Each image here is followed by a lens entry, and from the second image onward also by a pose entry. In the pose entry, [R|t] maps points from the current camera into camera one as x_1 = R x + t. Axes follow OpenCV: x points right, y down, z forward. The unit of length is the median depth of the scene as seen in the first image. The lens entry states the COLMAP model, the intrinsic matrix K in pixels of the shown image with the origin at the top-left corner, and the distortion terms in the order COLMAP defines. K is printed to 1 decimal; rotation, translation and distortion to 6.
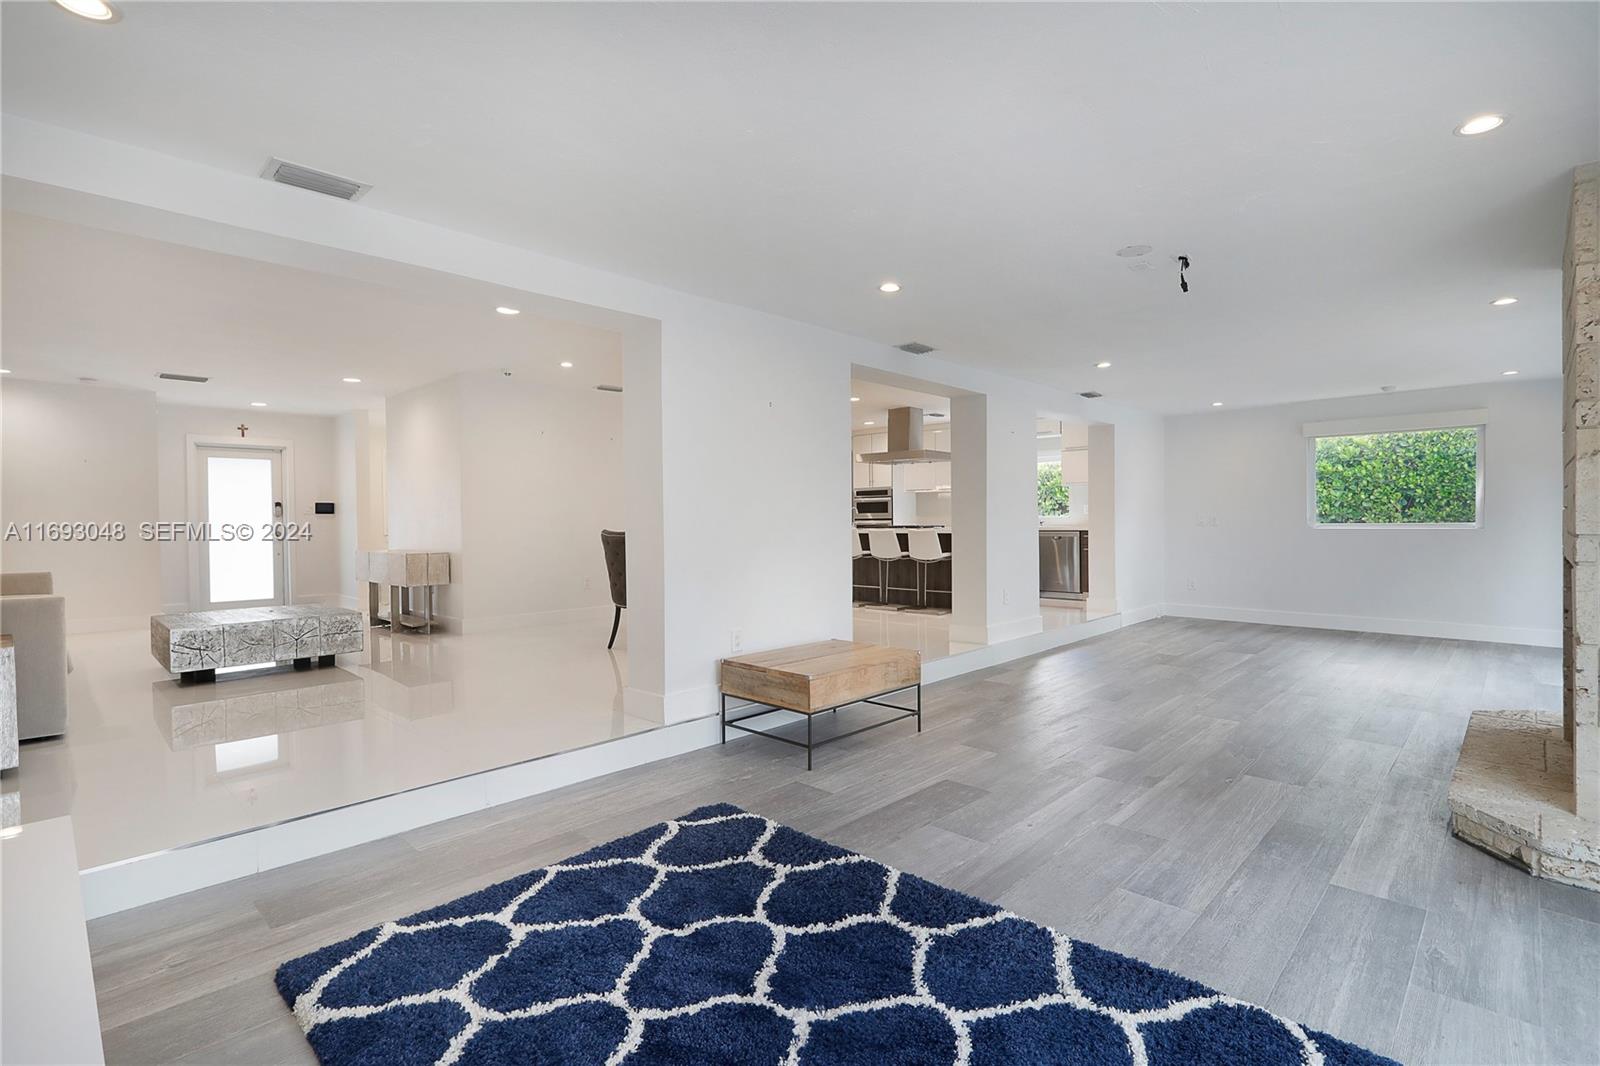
lens RADIAL K [[753.6, 0, 802.1], [0, 753.6, 527.1], [0, 0, 1]] dist [-0.007153, 0.001346]
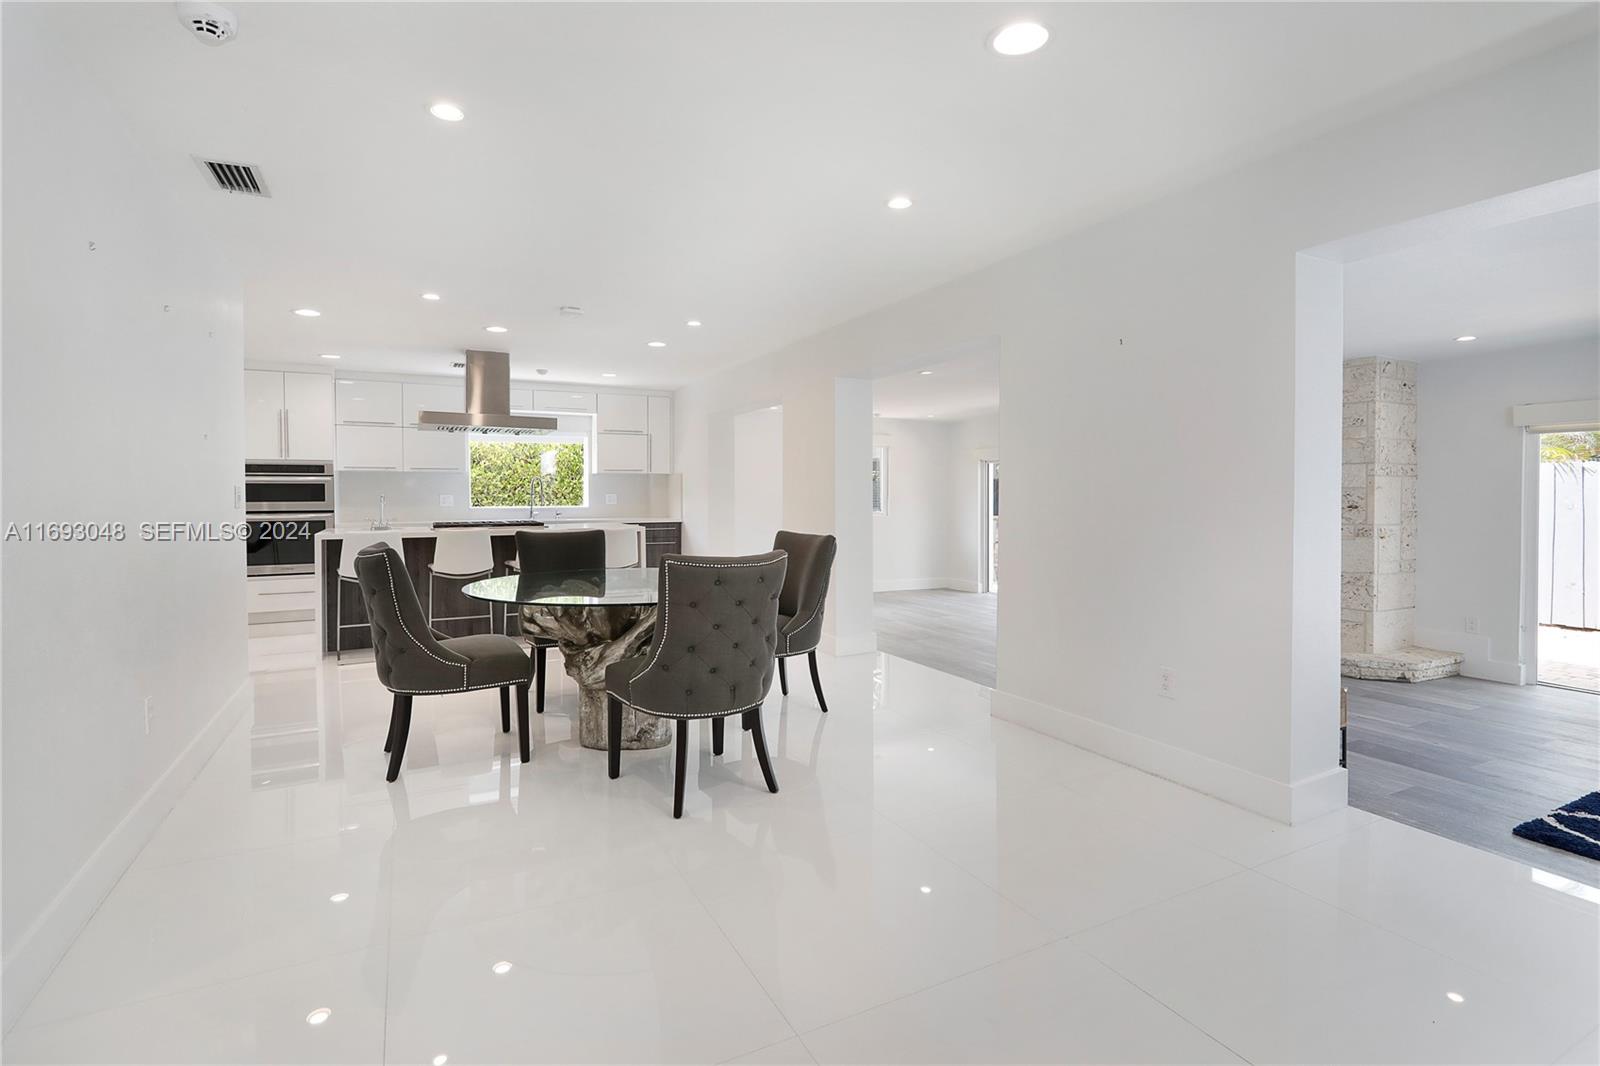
lens RADIAL K [[754.6, 0, 809.2], [0, 754.6, 500.1], [0, 0, 1]] dist [0.006301, 0.000533]
pose [[0.310944, 0.004581, 0.950417, -1.225969], [0.007439, 0.999946, -0.007253, -0.044296], [-0.950399, 0.009325, 0.310893, 1.461977]]
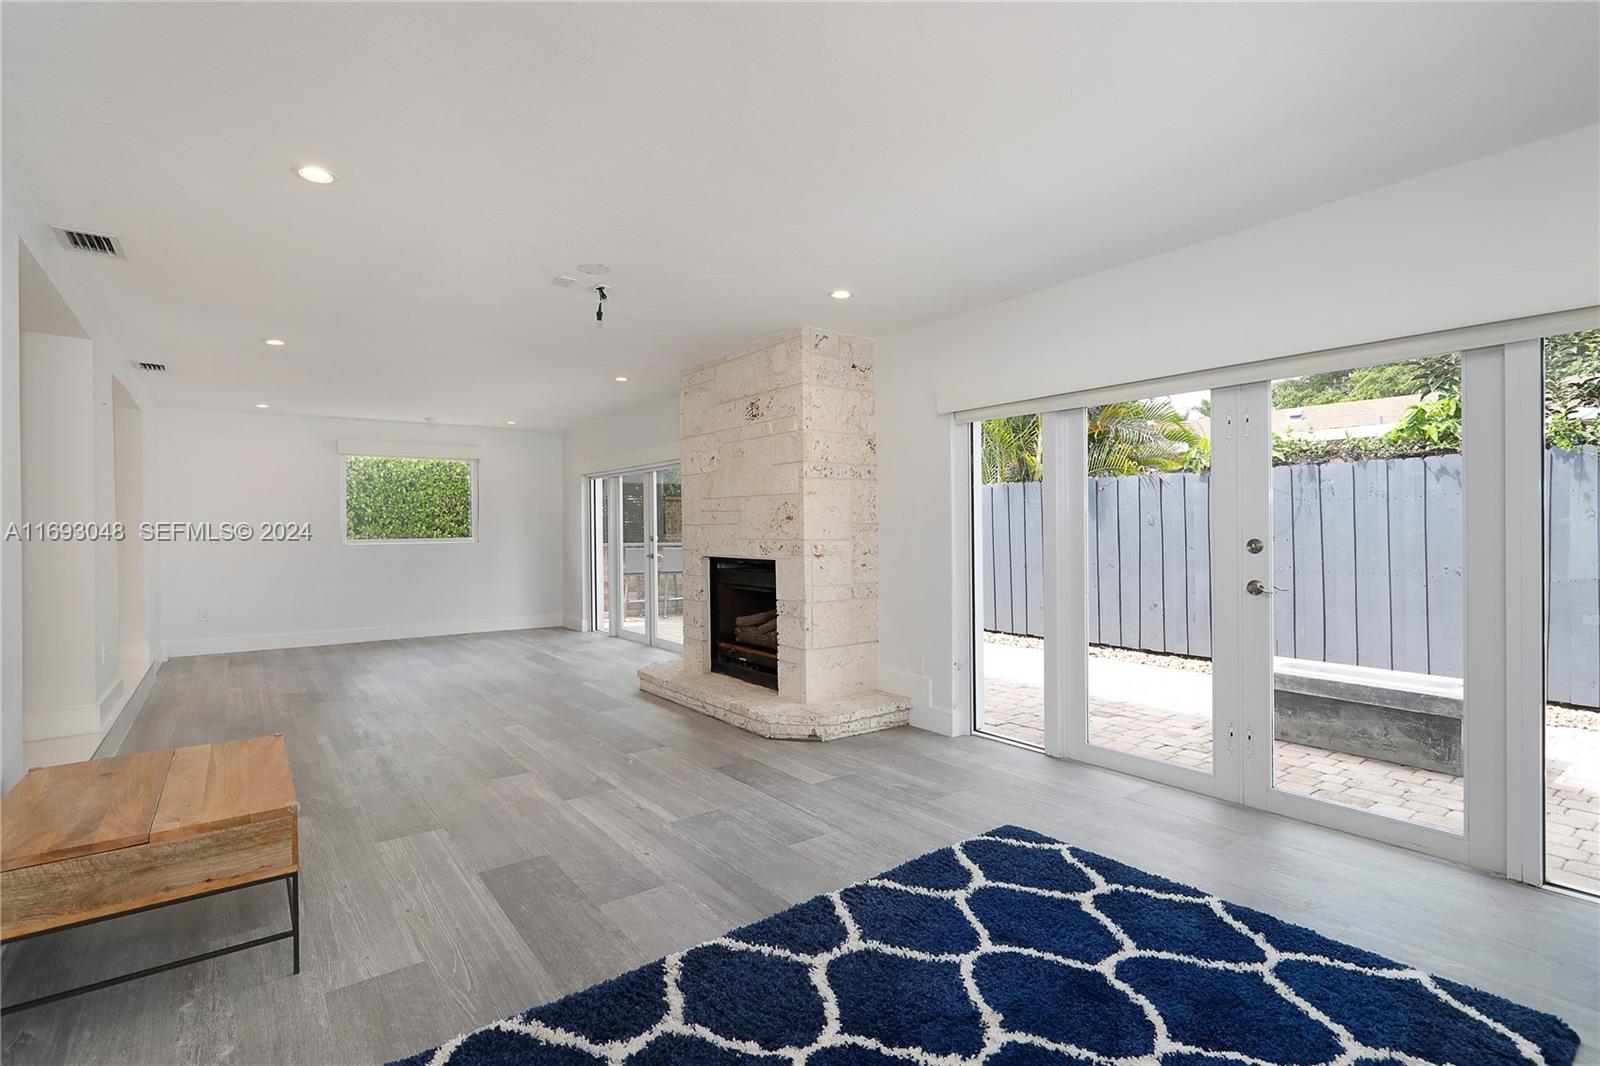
lens RADIAL K [[753.6, 0, 802.1], [0, 753.6, 527.1], [0, 0, 1]] dist [-0.007153, 0.001346]
pose [[0.158271, 0.008684, 0.987358, -0.532452], [0.017221, 0.999785, -0.011554, 0.000708], [-0.987246, 0.018832, 0.158087, 0.575334]]
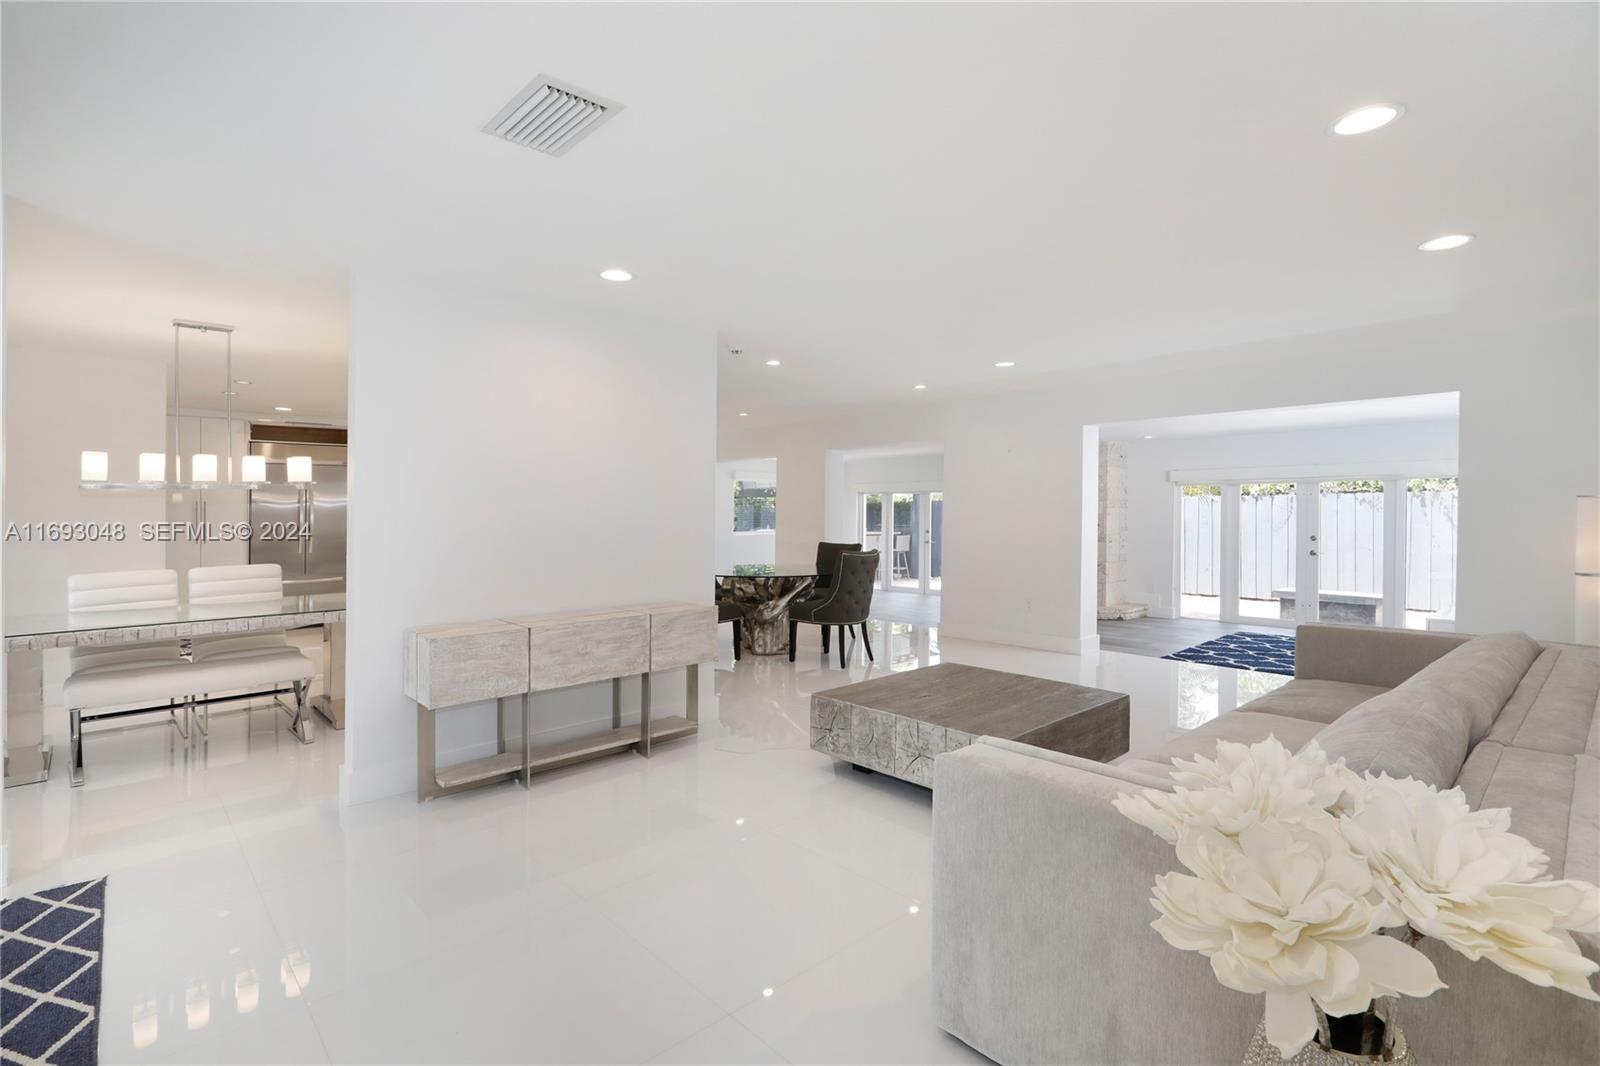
lens RADIAL K [[753.6, 0, 802.1], [0, 753.6, 527.1], [0, 0, 1]] dist [-0.007153, 0.001346]
pose [[0.056168, -0.013889, 0.998325, -2.275015], [0.013208, 0.999826, 0.013167, -0.075008], [-0.998334, 0.012446, 0.056342, 1.827201]]
